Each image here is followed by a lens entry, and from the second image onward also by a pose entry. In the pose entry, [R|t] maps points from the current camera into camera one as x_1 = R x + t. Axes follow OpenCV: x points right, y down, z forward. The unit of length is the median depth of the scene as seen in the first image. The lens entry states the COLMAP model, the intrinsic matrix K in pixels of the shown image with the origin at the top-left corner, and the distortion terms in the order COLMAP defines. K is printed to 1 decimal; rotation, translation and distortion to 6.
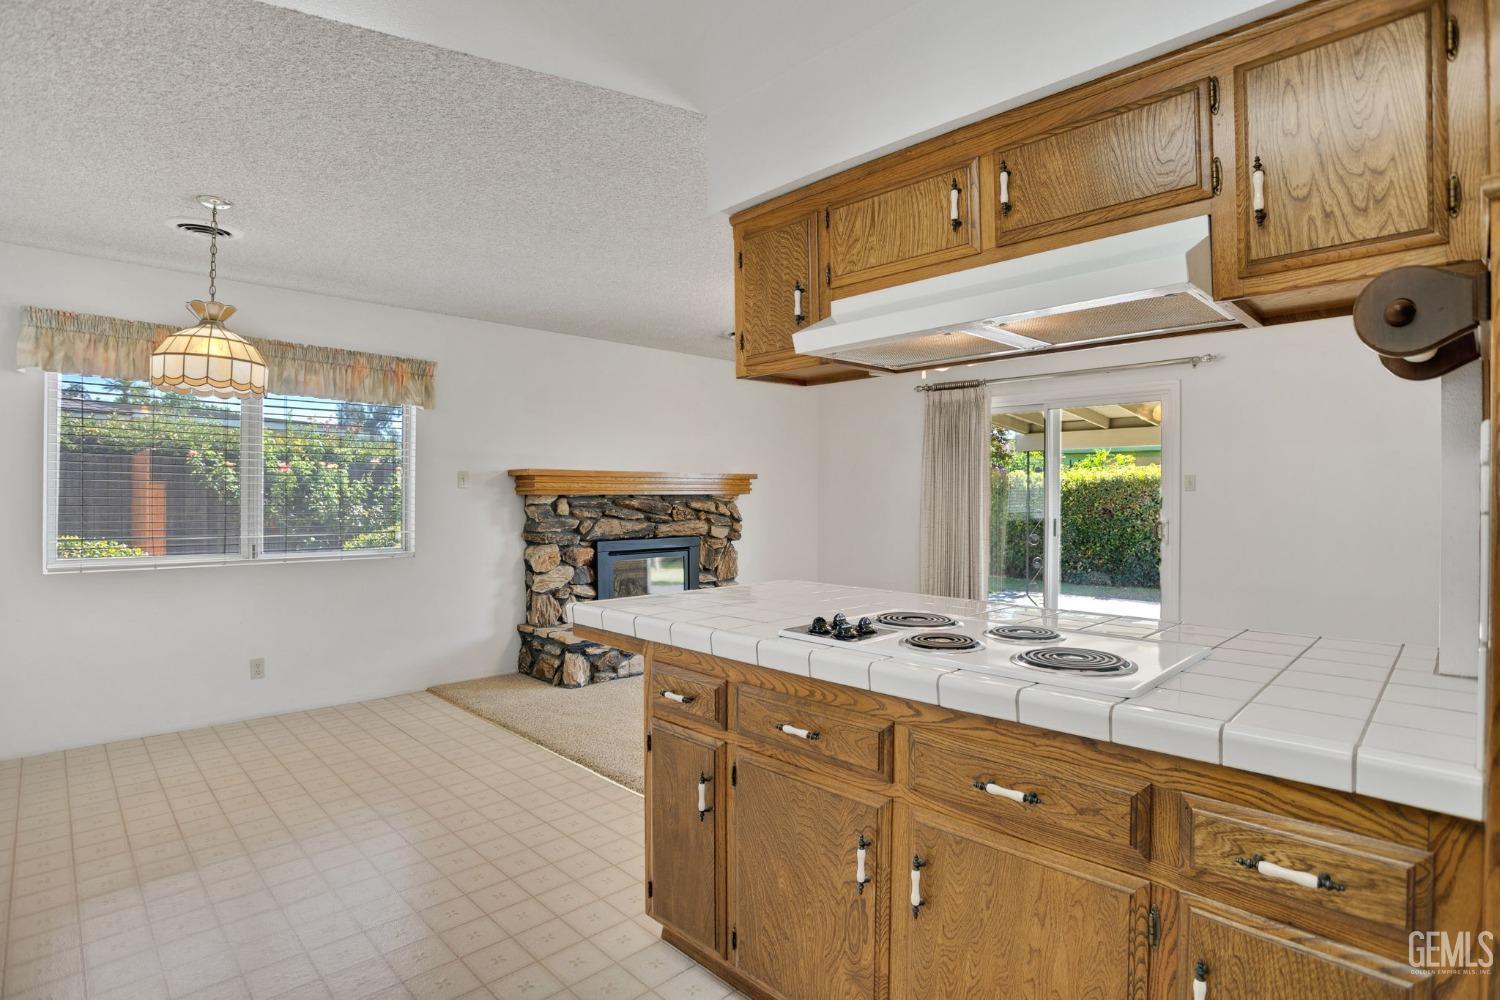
lens RADIAL K [[765.2, 0, 756.6], [0, 765.2, 484.0], [0, 0, 1]] dist [-0.076788, 0.035437]
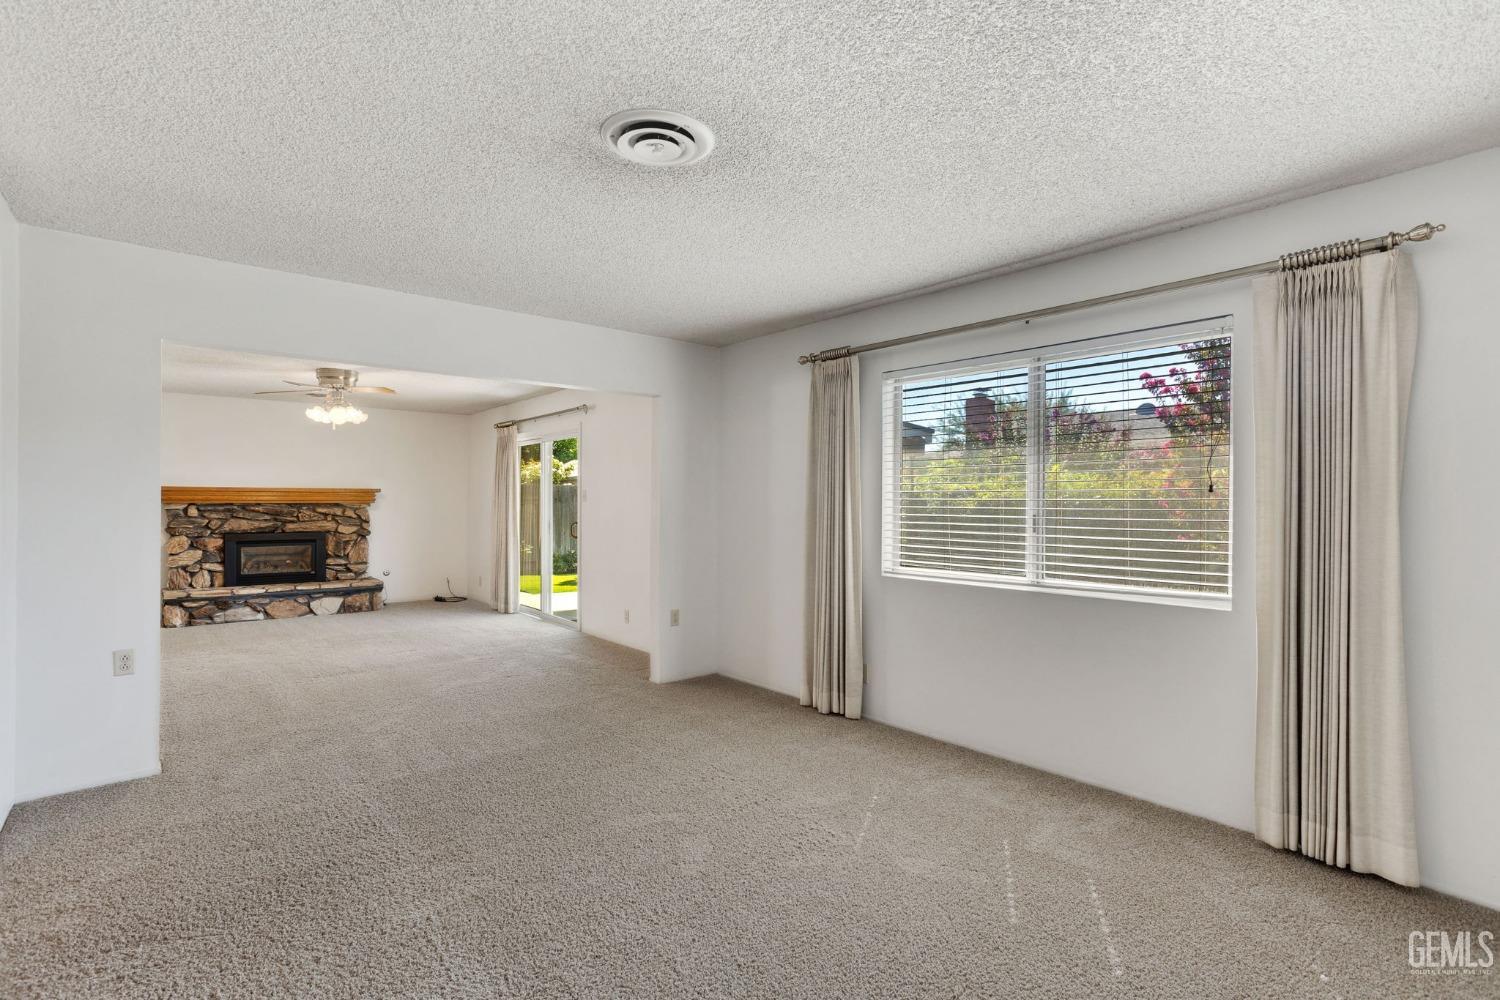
lens RADIAL K [[737.6, 0, 725.4], [0, 737.6, 506.0], [0, 0, 1]] dist [0.001475, 0.028442]
pose [[0.992983, 0.003176, -0.118213, 0.970421], [-0.000974, 0.999825, 0.018682, -0.008389], [0.118252, -0.018436, 0.992812, -0.339828]]
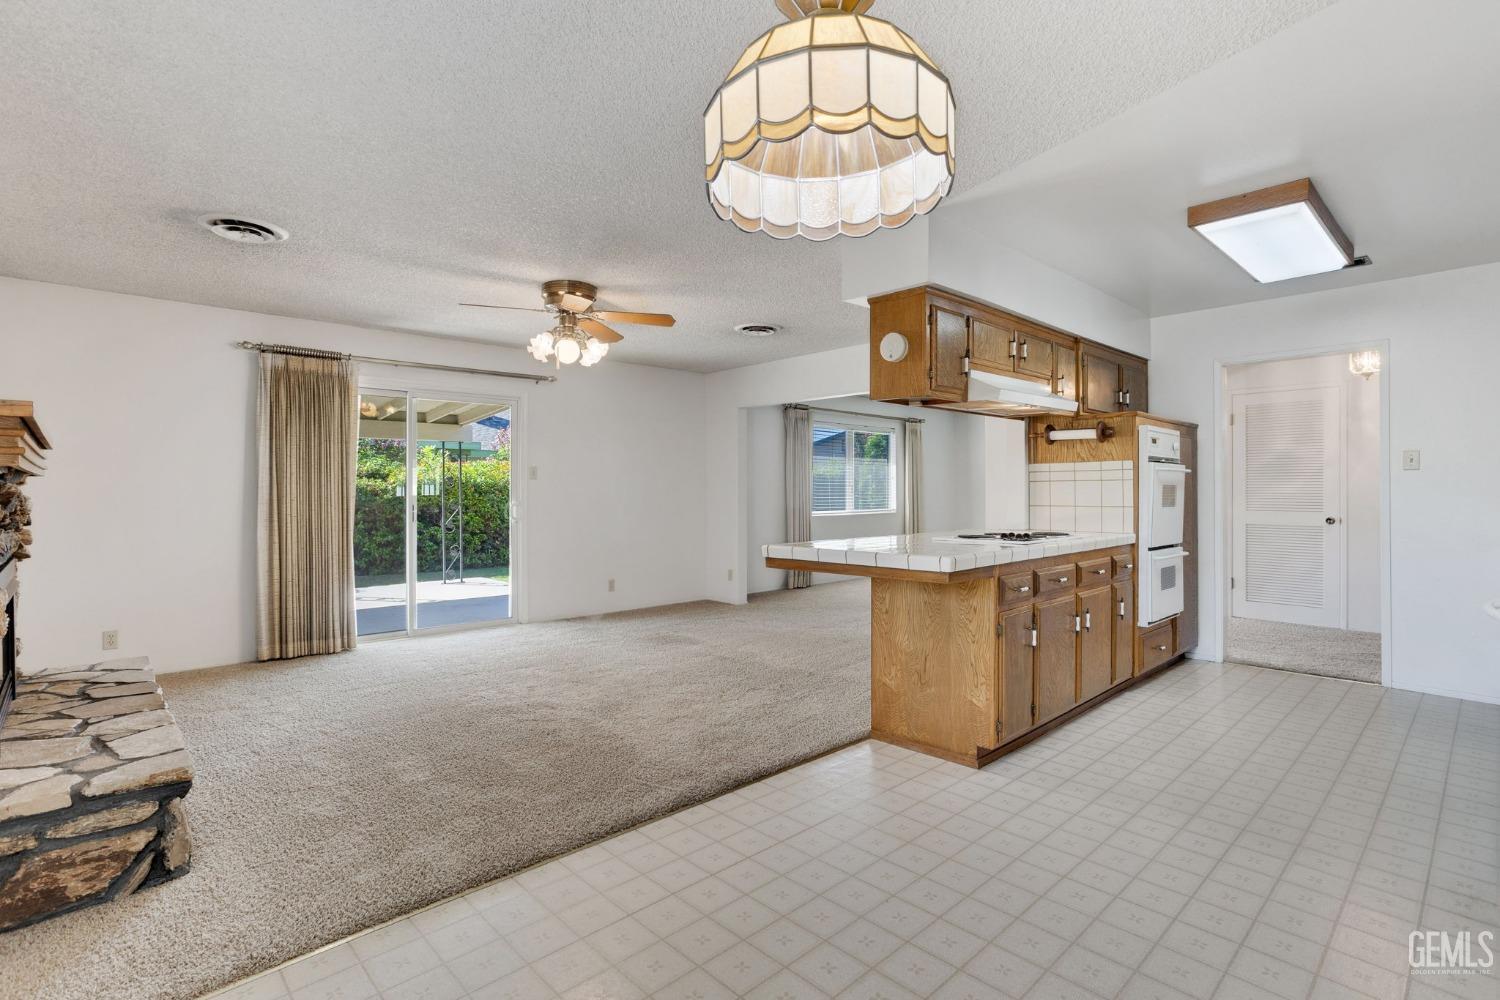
lens RADIAL K [[719.9, 0, 750.0], [0, 719.9, 500.0], [0, 0, 1]] dist [-0.029559, 0.034410]
pose [[0.013002, -0.015237, 0.999799, -0.636749], [-0.012644, 0.999801, 0.015401, 0.020407], [-0.999836, -0.012842, 0.012807, 0.585160]]
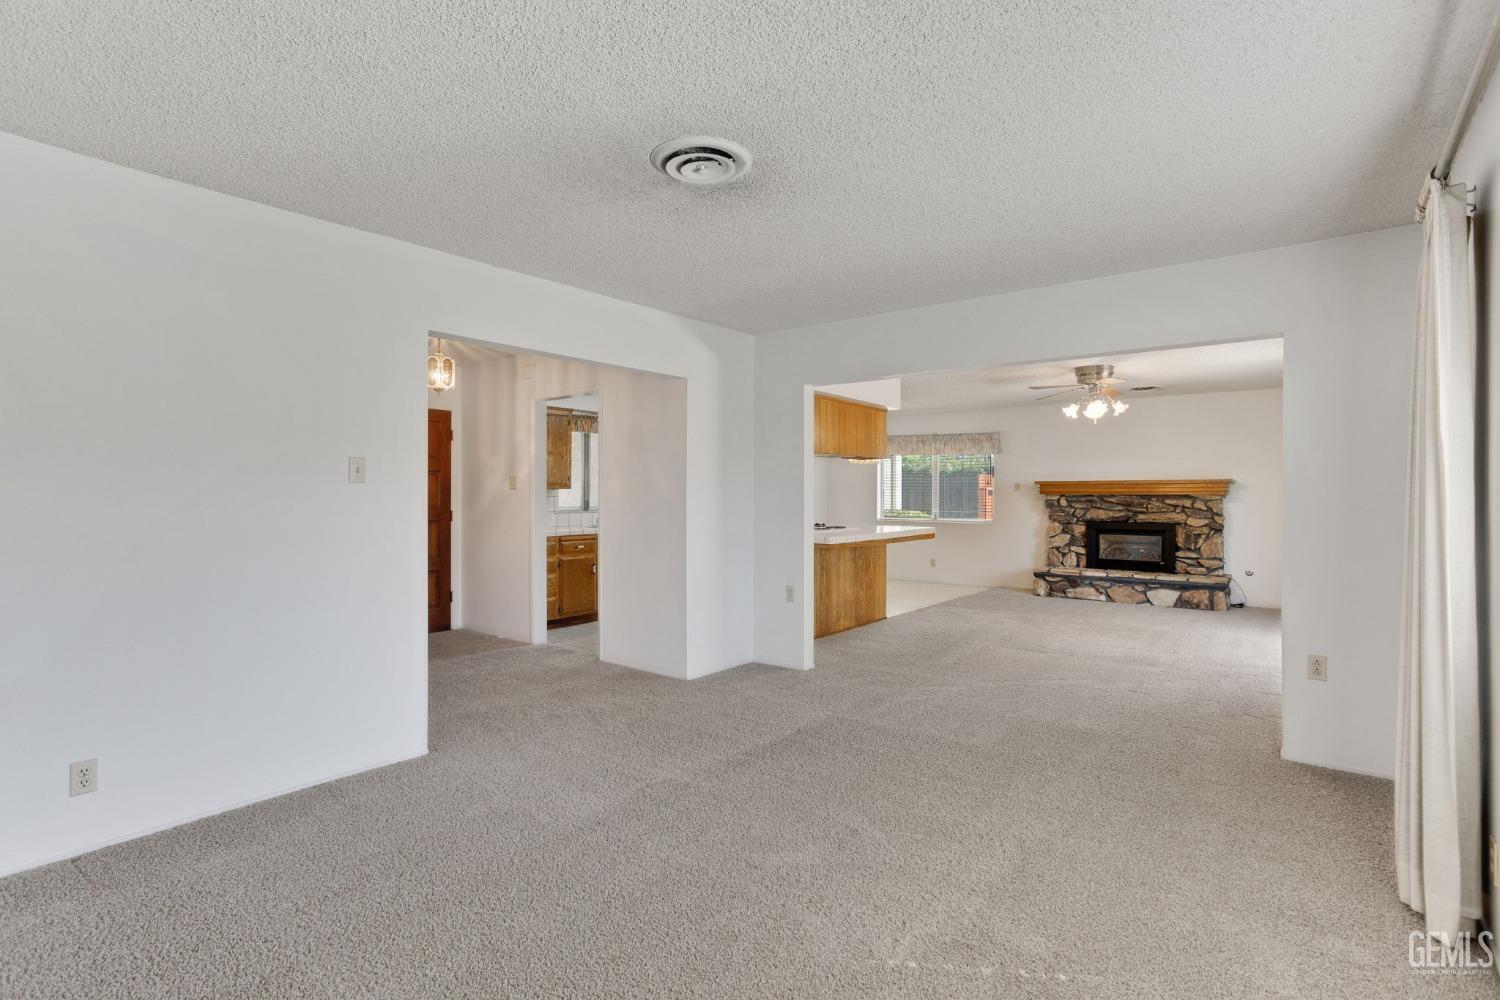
lens RADIAL K [[727.9, 0, 756.9], [0, 727.9, 490.0], [0, 0, 1]] dist [0.000922, 0.000181]
pose [[0.125987, -0.005171, -0.992018, 1.362704], [0.014054, 0.999895, -0.003427, -0.001172], [0.991932, -0.013510, 0.126047, 0.065546]]
